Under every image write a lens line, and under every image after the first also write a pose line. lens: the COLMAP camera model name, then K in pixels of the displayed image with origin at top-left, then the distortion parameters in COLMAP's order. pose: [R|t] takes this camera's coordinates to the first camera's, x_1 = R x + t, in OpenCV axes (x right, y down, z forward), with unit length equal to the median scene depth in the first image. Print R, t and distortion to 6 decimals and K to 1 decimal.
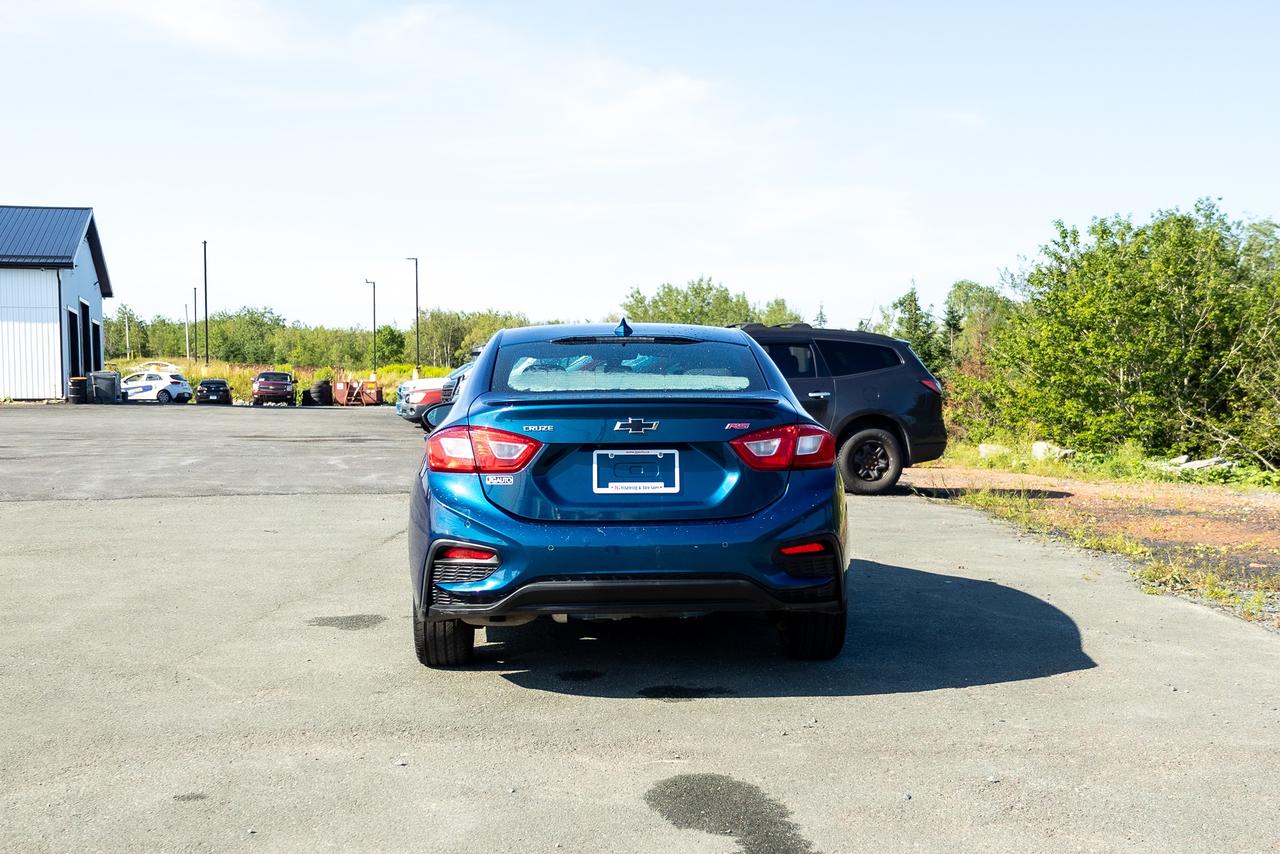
lens RADIAL K [[1398.0, 0, 567.3], [0, 1398.0, 423.5], [0, 0, 1]] dist [0.017705, 0.016560]
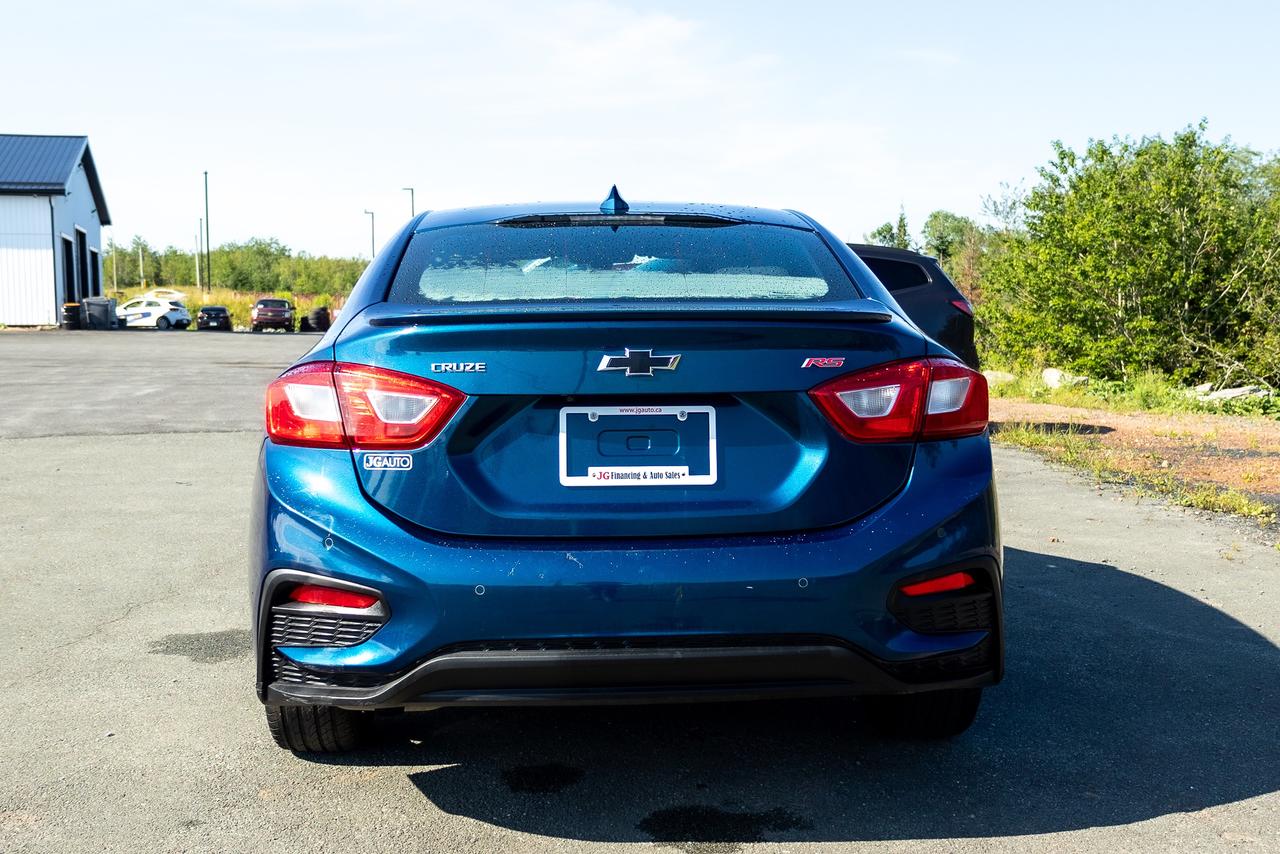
lens RADIAL K [[1398.0, 0, 567.3], [0, 1398.0, 423.5], [0, 0, 1]] dist [0.017705, 0.016560]
pose [[0.999969, -0.001184, 0.007770, 0.011765], [0.000771, 0.998594, 0.053011, -0.002328], [-0.007822, -0.053003, 0.998564, 0.308807]]
